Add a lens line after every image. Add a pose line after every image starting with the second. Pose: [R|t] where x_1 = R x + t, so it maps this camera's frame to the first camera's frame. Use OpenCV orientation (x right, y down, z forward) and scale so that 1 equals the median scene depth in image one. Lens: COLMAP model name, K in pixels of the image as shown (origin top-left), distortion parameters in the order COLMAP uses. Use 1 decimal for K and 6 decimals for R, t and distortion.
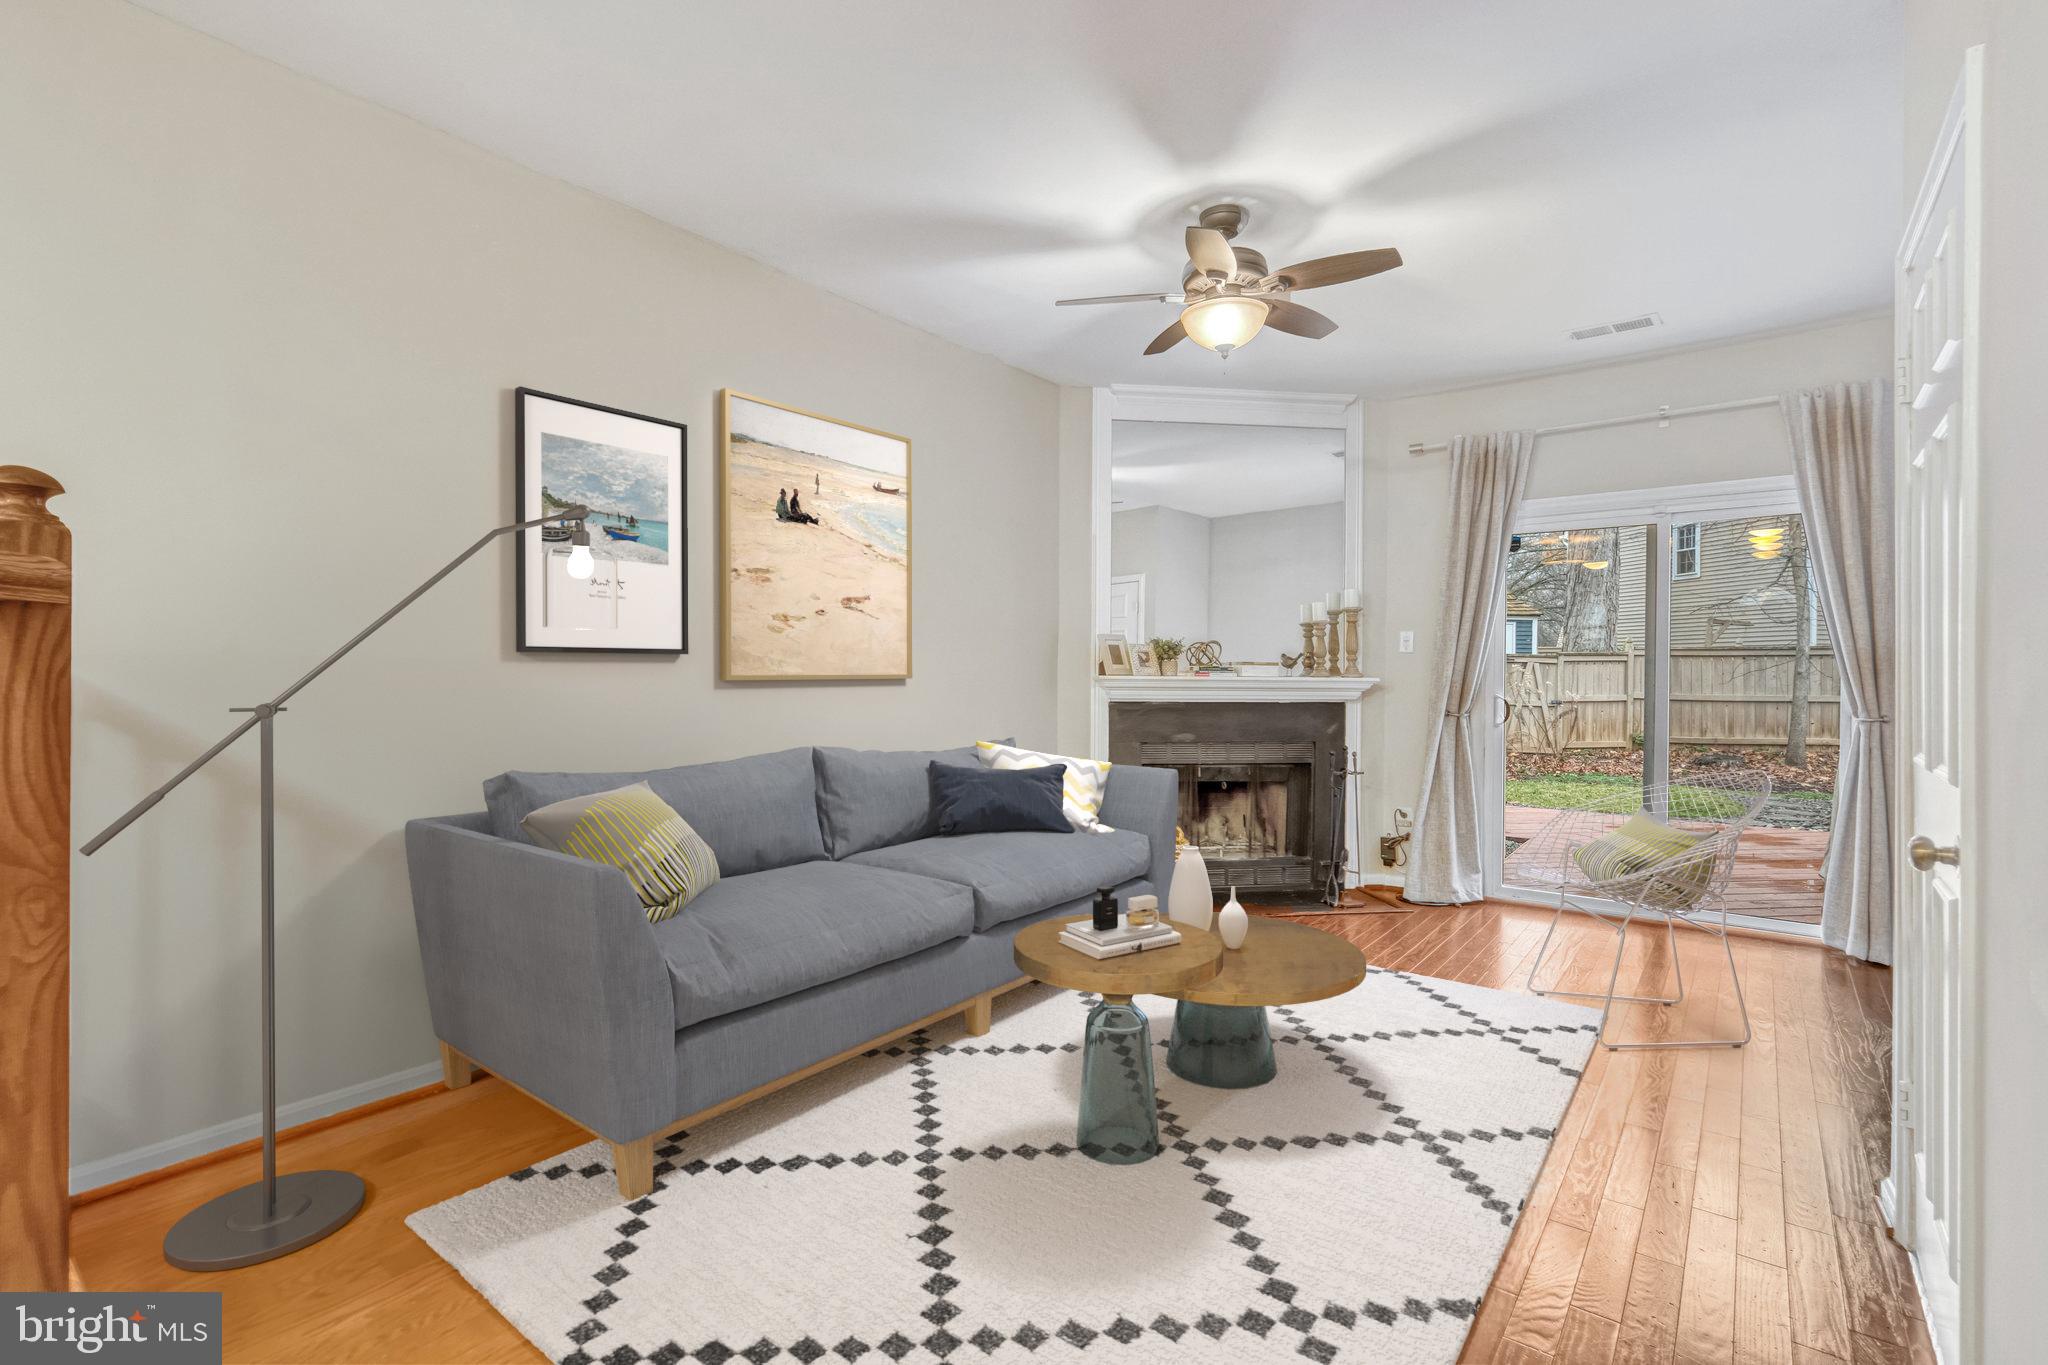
lens RADIAL K [[950.4, 0, 1020.8], [0, 950.4, 671.3], [0, 0, 1]] dist [-0.002845, 0.003742]
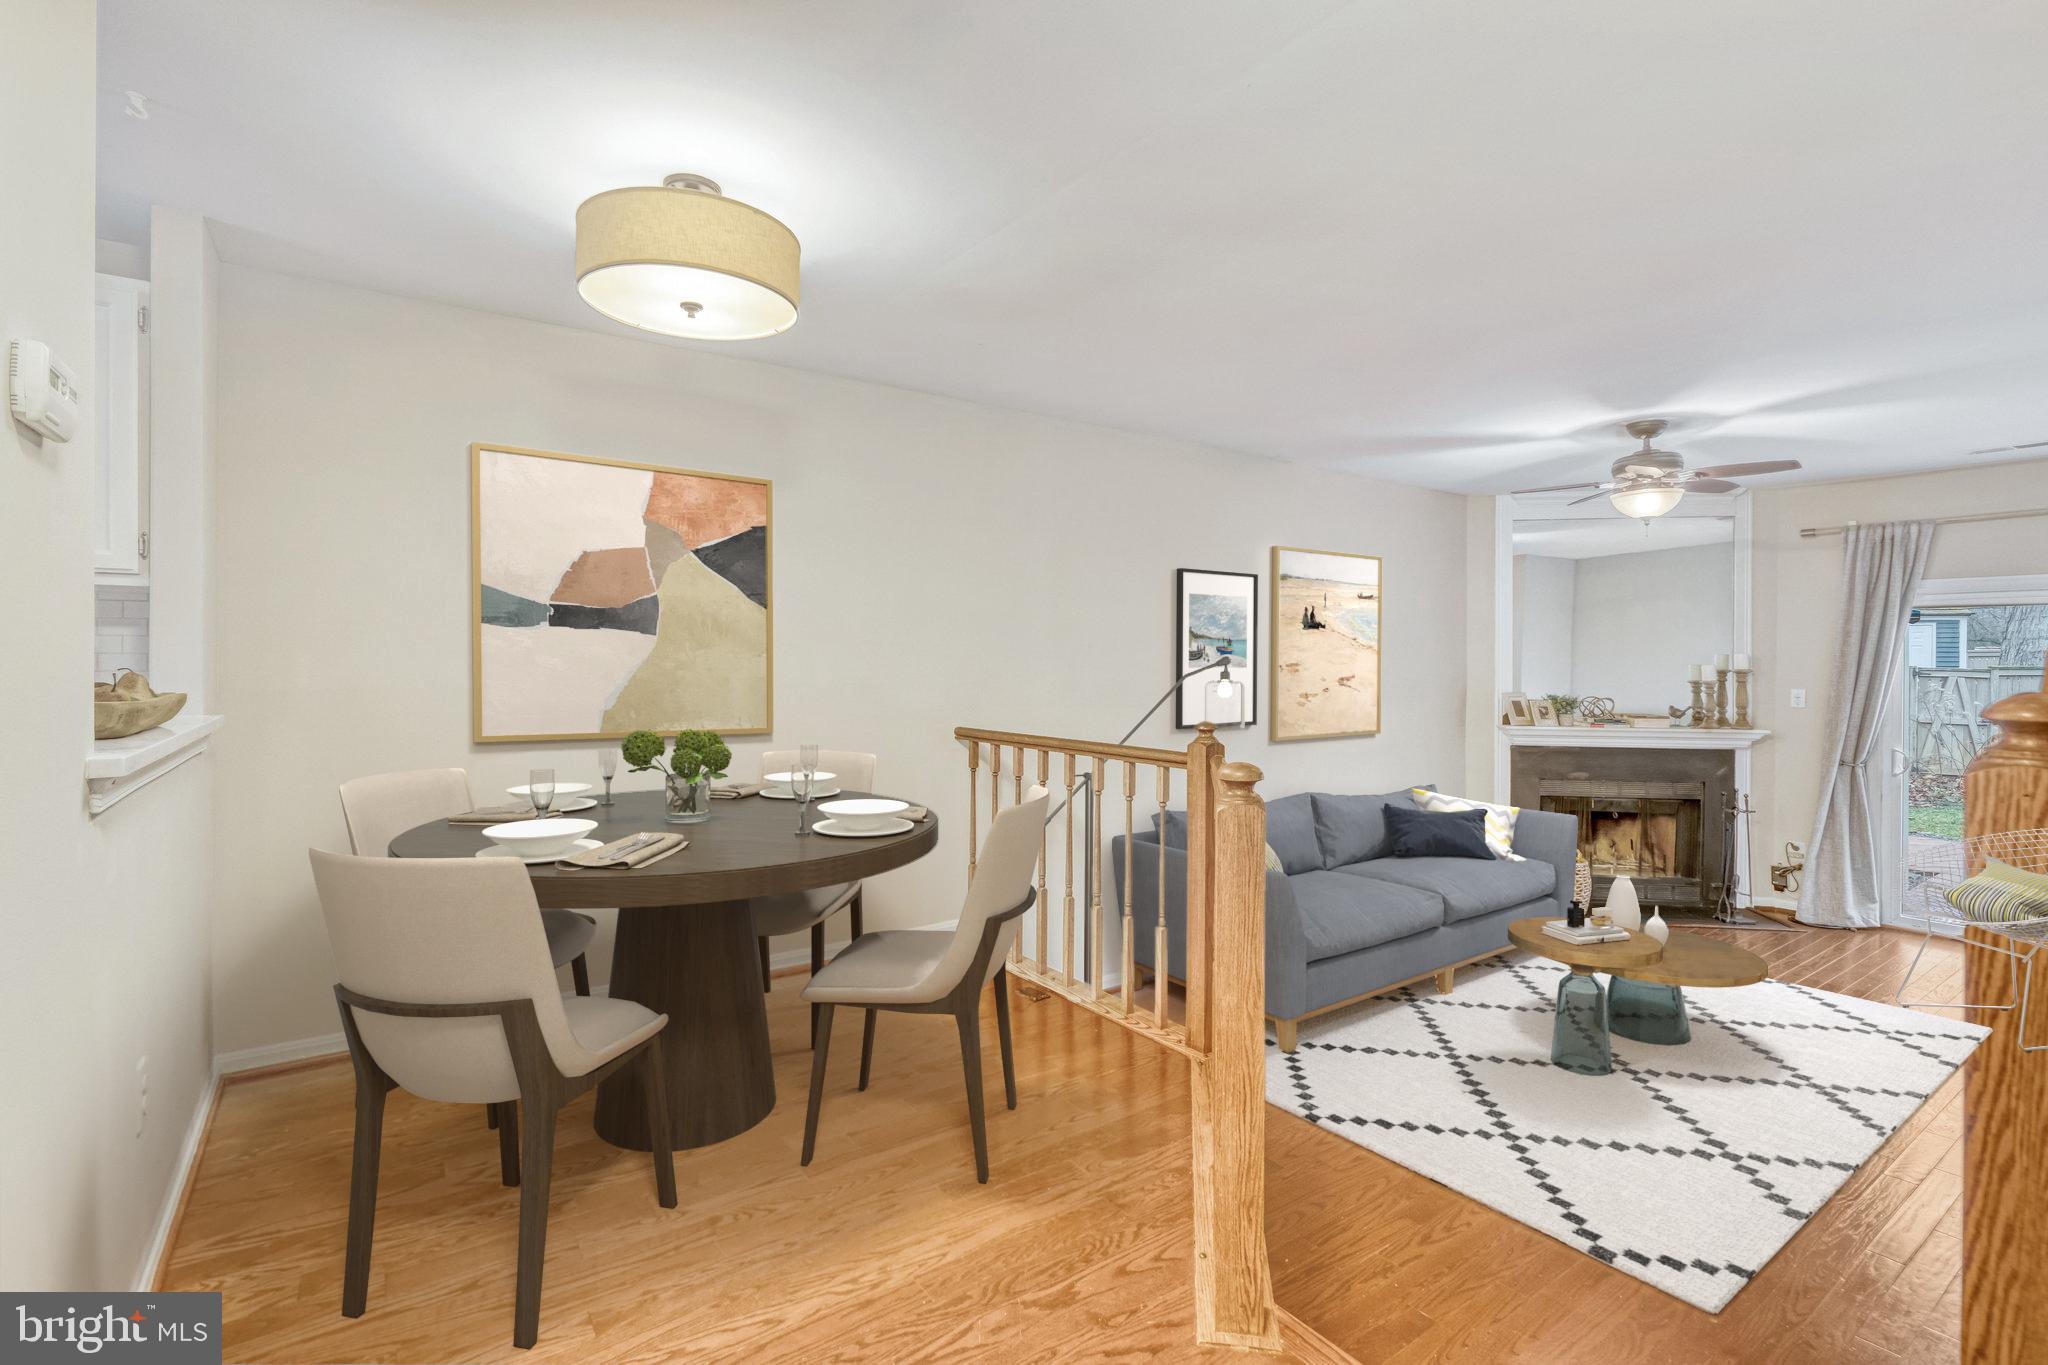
lens RADIAL K [[950.4, 0, 1070.6], [0, 950.4, 666.3], [0, 0, 1]] dist [-0.002845, 0.003742]
pose [[0.965911, 0.008237, -0.258743, -0.223368], [-0.007412, 0.999964, 0.004166, -0.105938], [0.258768, -0.002106, 0.965937, -0.508704]]
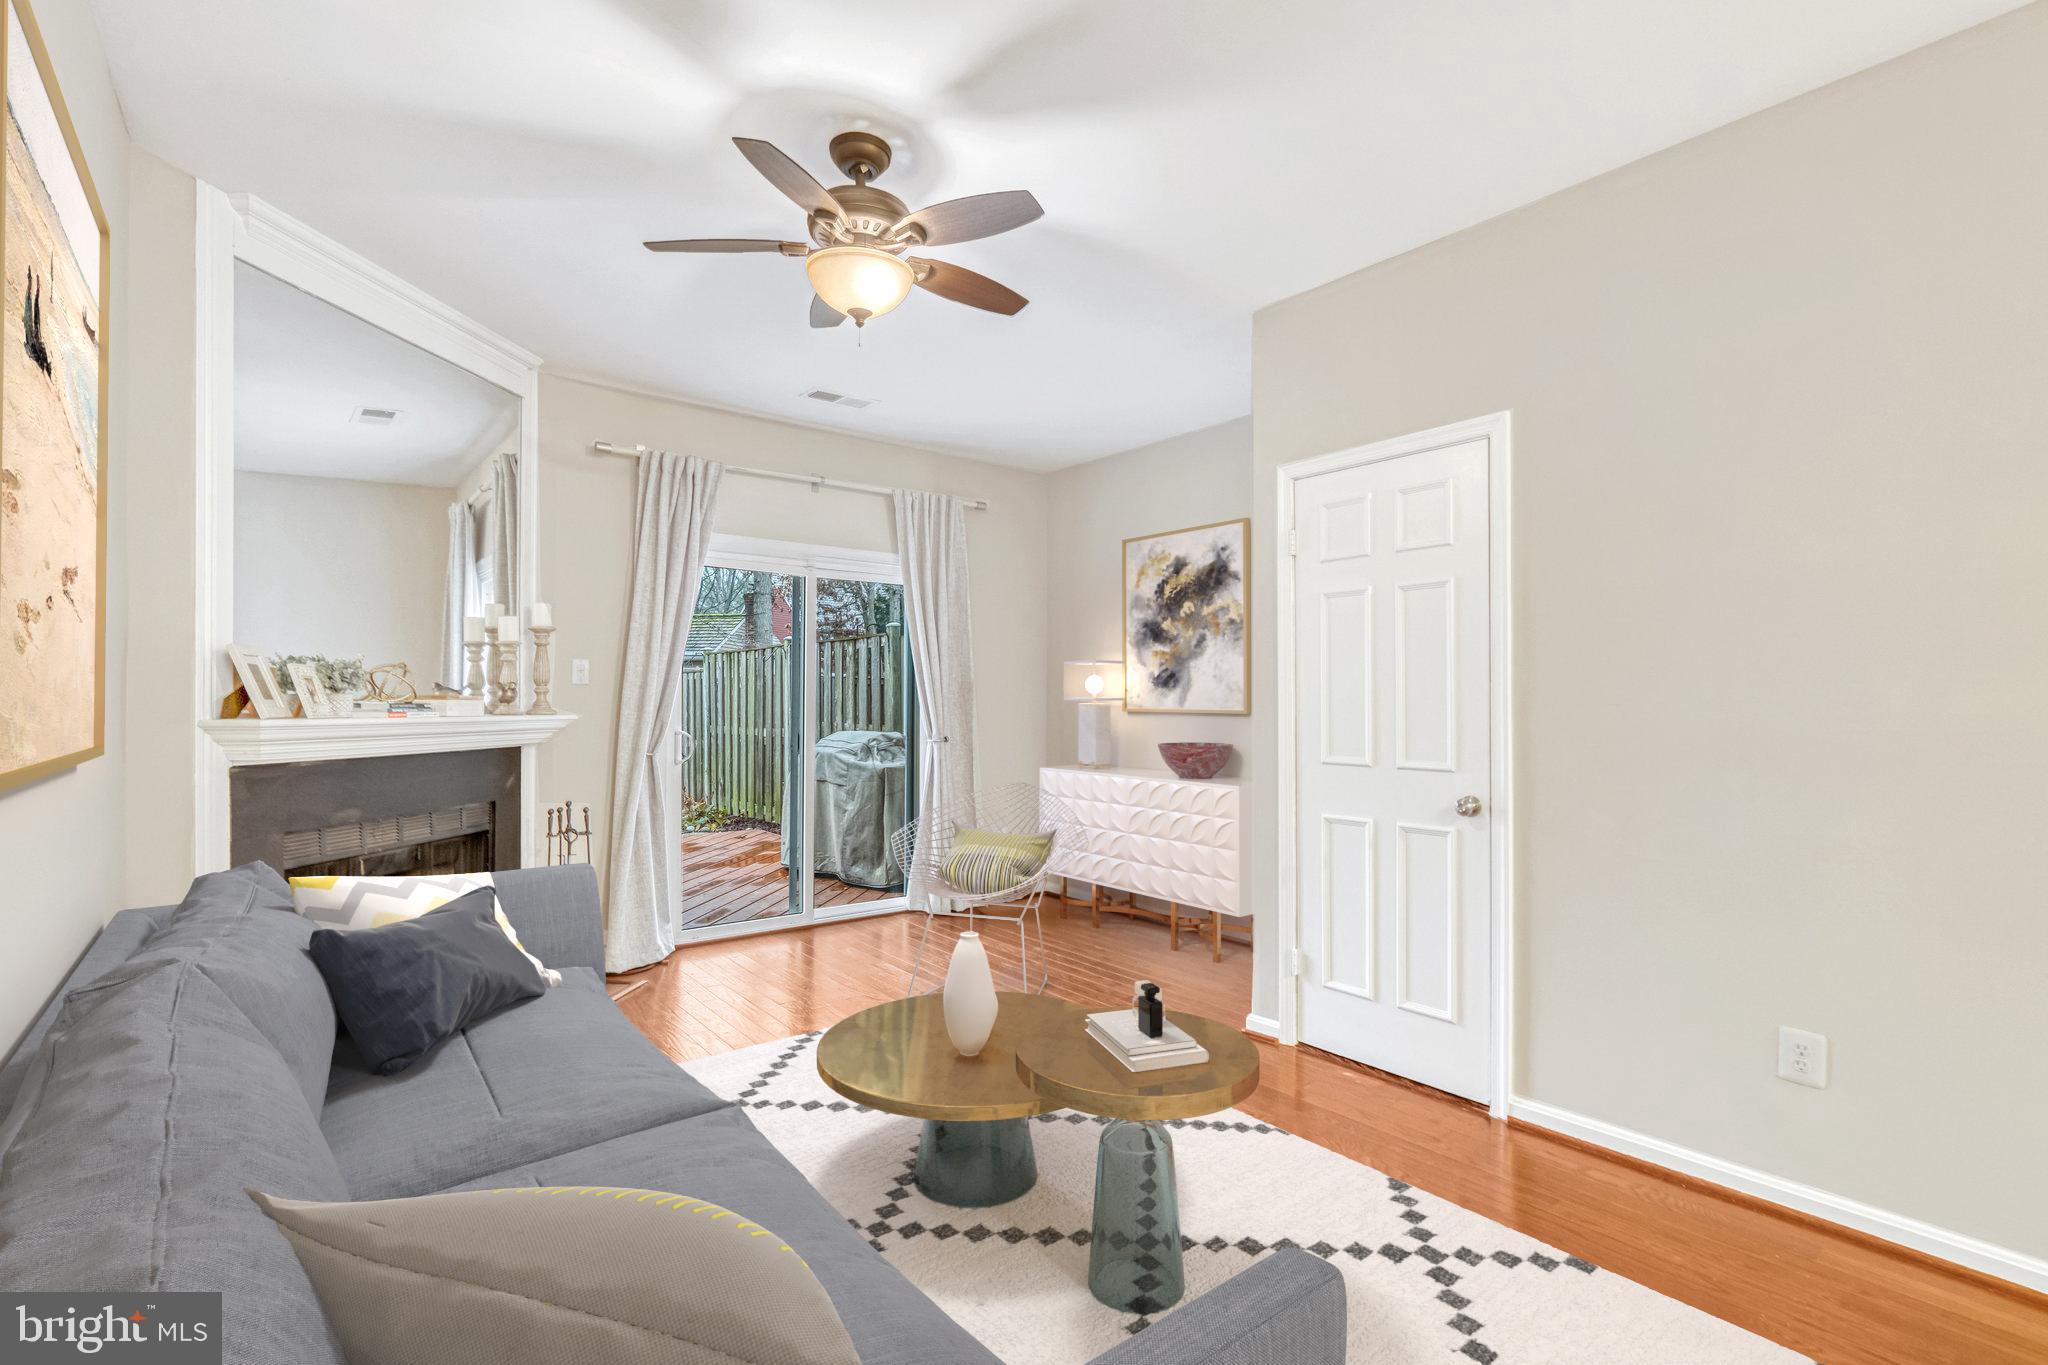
lens RADIAL K [[950.4, 0, 1061.9], [0, 950.4, 706.1], [0, 0, 1]] dist [-0.002845, 0.003742]
pose [[0.226751, -0.009270, 0.973909, -0.458547], [-0.001718, 0.999949, 0.009918, -0.013573], [-0.973951, -0.003922, 0.226723, 0.550203]]
